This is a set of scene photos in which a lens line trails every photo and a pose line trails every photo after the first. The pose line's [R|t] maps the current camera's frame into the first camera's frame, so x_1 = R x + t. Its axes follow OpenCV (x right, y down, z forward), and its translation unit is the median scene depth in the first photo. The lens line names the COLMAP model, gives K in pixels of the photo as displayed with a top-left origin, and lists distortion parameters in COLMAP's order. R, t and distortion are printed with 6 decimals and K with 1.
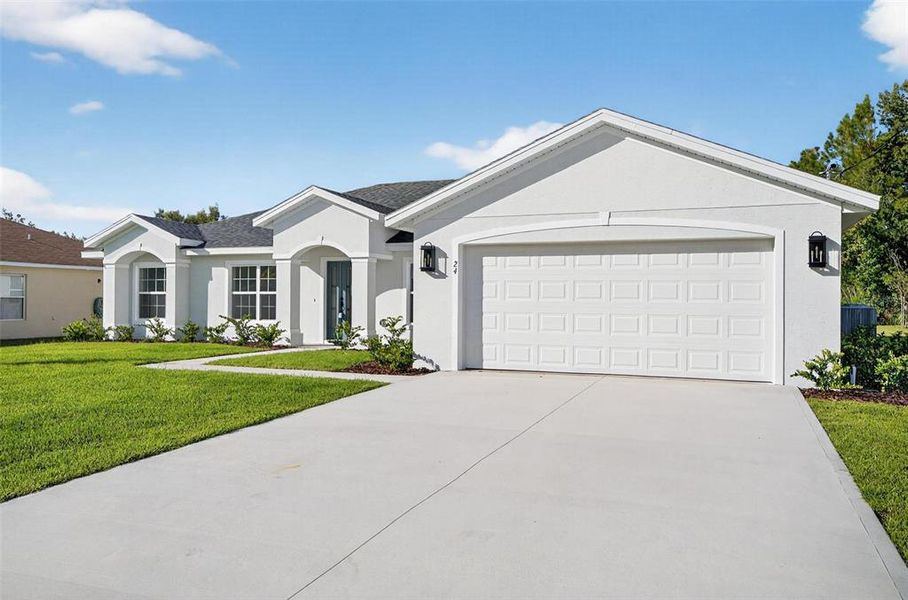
lens RADIAL K [[681.2, 0, 469.9], [0, 681.2, 302.7], [0, 0, 1]] dist [-0.009242, 0.006434]
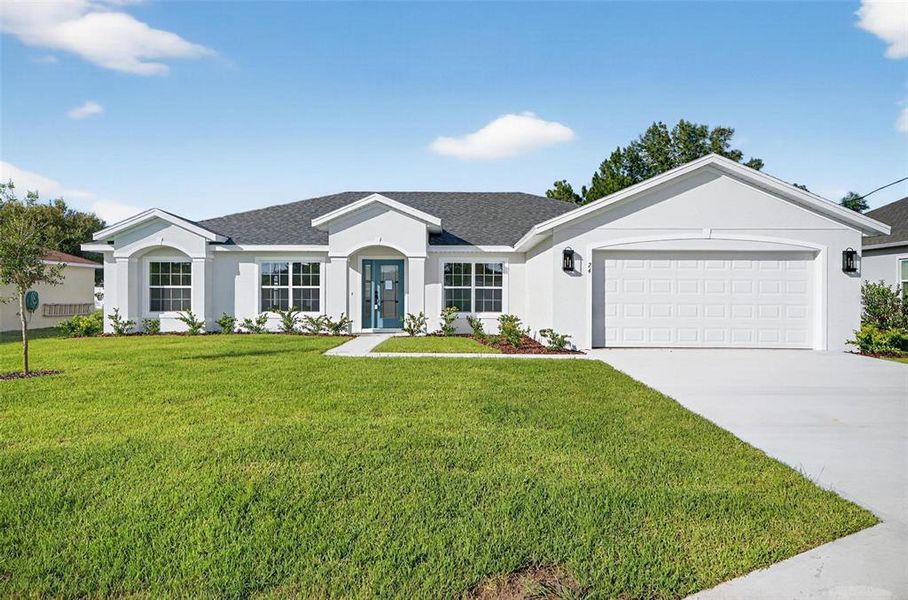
lens RADIAL K [[567.8, 0, 458.3], [0, 567.8, 291.5], [0, 0, 1]] dist [0.001128, 0.009954]
pose [[0.938913, 0.000305, 0.344155, -0.386773], [0.002286, 0.999972, -0.007121, -0.000281], [-0.344147, 0.007473, 0.938886, 0.059695]]
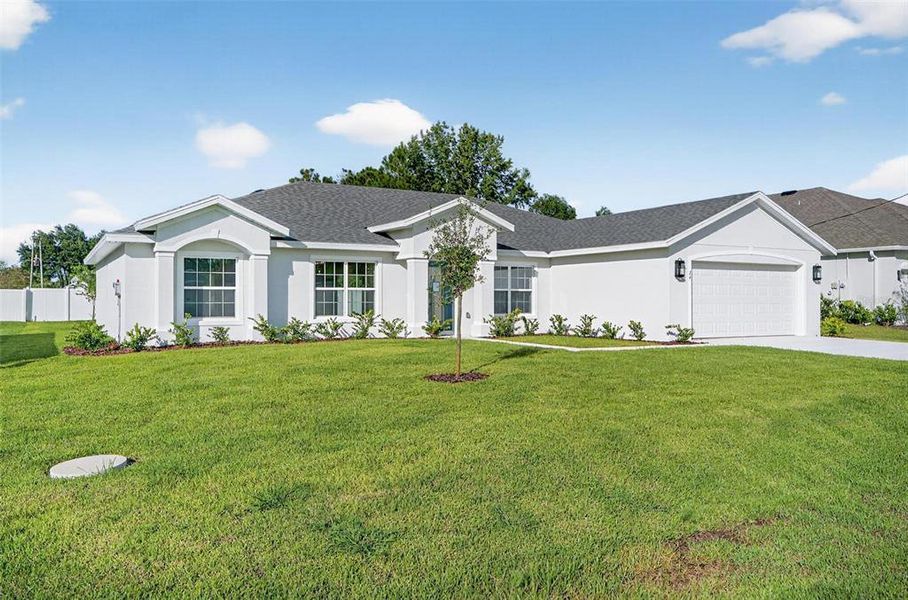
lens RADIAL K [[646.1, 0, 447.8], [0, 646.1, 297.0], [0, 0, 1]] dist [0.010373, -0.001427]
pose [[0.661852, -0.004210, 0.749622, -0.961842], [0.004251, 0.999989, 0.001863, -0.003677], [-0.749622, 0.001954, 0.661863, 0.269050]]
